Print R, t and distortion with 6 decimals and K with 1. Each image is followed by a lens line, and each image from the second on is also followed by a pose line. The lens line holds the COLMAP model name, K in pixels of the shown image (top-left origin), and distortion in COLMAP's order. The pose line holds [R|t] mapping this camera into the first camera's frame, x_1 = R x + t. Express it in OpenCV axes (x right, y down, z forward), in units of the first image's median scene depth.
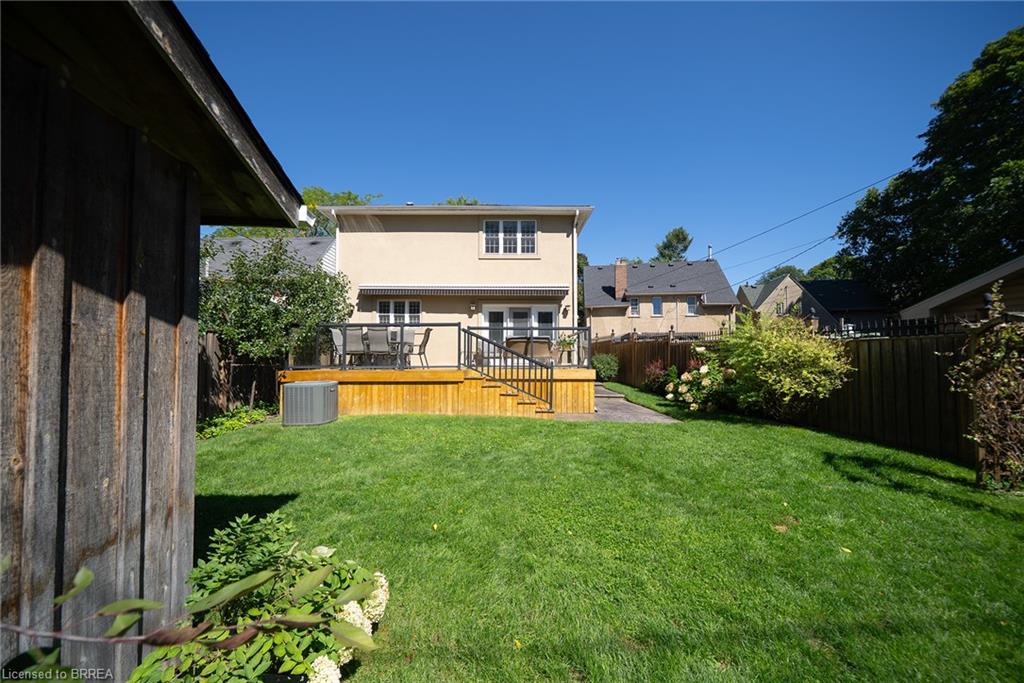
lens RADIAL K [[370.5, 0, 508.2], [0, 370.5, 345.7], [0, 0, 1]] dist [-0.004492, 0.000511]
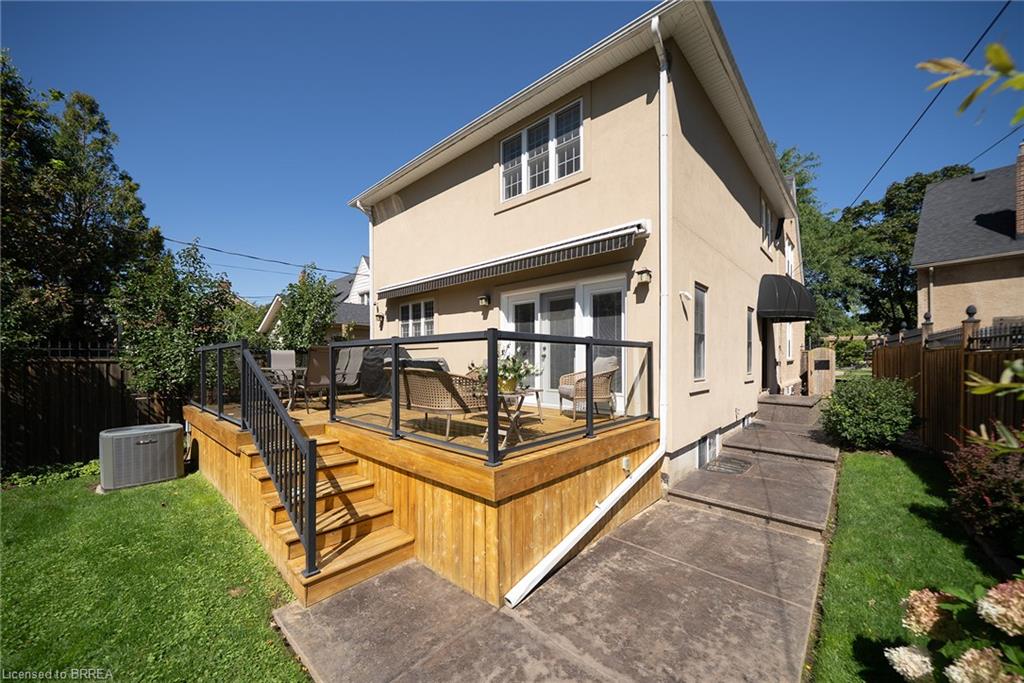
lens RADIAL K [[370.5, 0, 507.5], [0, 370.5, 363.5], [0, 0, 1]] dist [-0.004492, 0.000511]
pose [[0.724797, 0.008196, -0.688914, 0.331743], [0.026494, 0.998858, 0.039757, -0.025461], [0.688453, -0.047068, 0.723752, 0.584709]]
